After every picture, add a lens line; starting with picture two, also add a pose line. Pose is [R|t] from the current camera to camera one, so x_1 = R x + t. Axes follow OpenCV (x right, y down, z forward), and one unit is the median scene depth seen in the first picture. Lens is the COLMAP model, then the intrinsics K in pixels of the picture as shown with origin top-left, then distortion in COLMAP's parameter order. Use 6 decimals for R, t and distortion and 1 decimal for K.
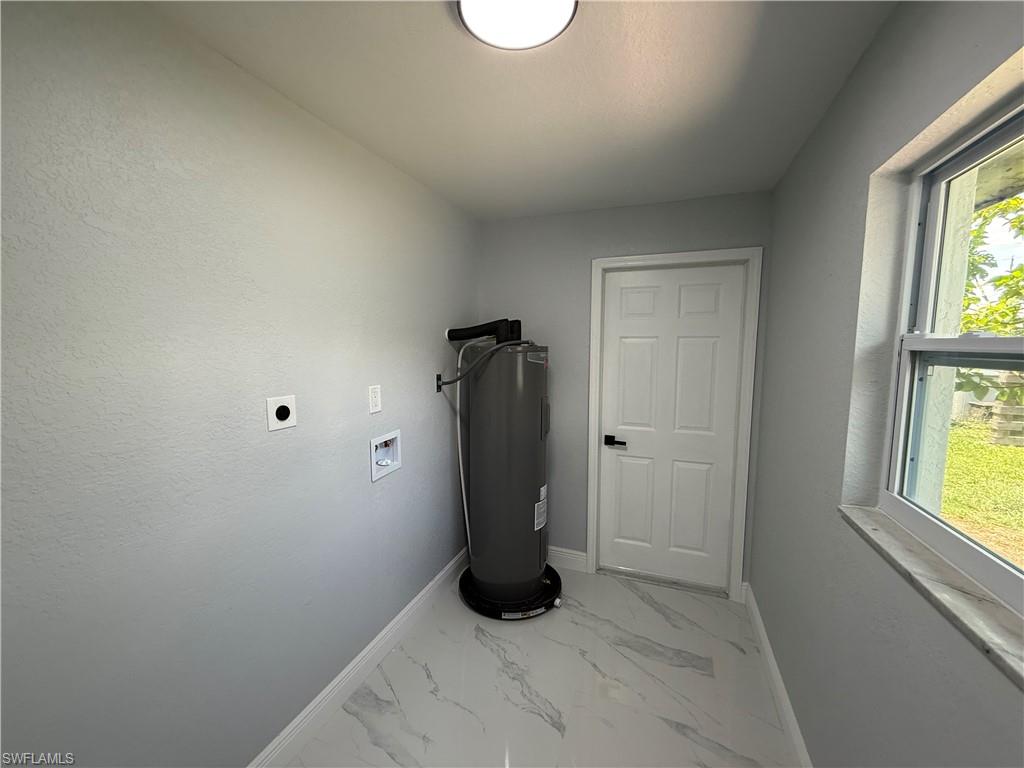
lens RADIAL K [[406.6, 0, 506.2], [0, 406.6, 384.8], [0, 0, 1]] dist [-0.001038, 0.000477]
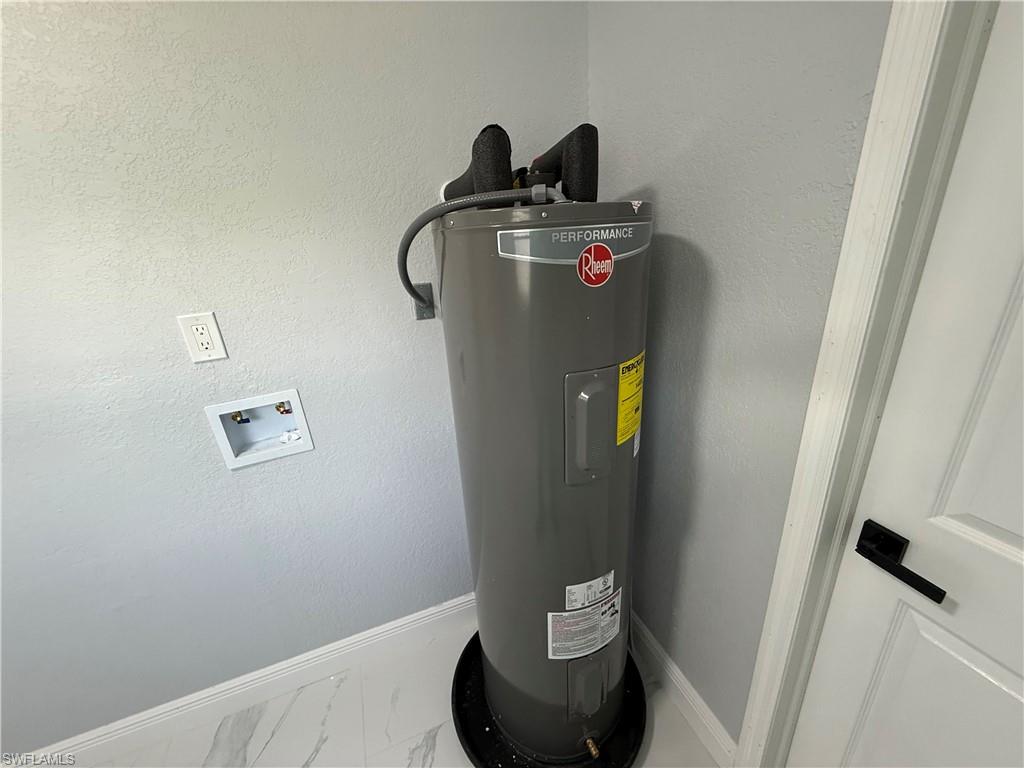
lens RADIAL K [[406.6, 0, 512.8], [0, 406.6, 379.6], [0, 0, 1]] dist [-0.001038, 0.000477]
pose [[0.672108, 0.212980, -0.709162, 0.280123], [-0.009561, 0.960157, 0.279299, -0.051343], [0.740391, -0.180938, 0.647365, 0.712100]]
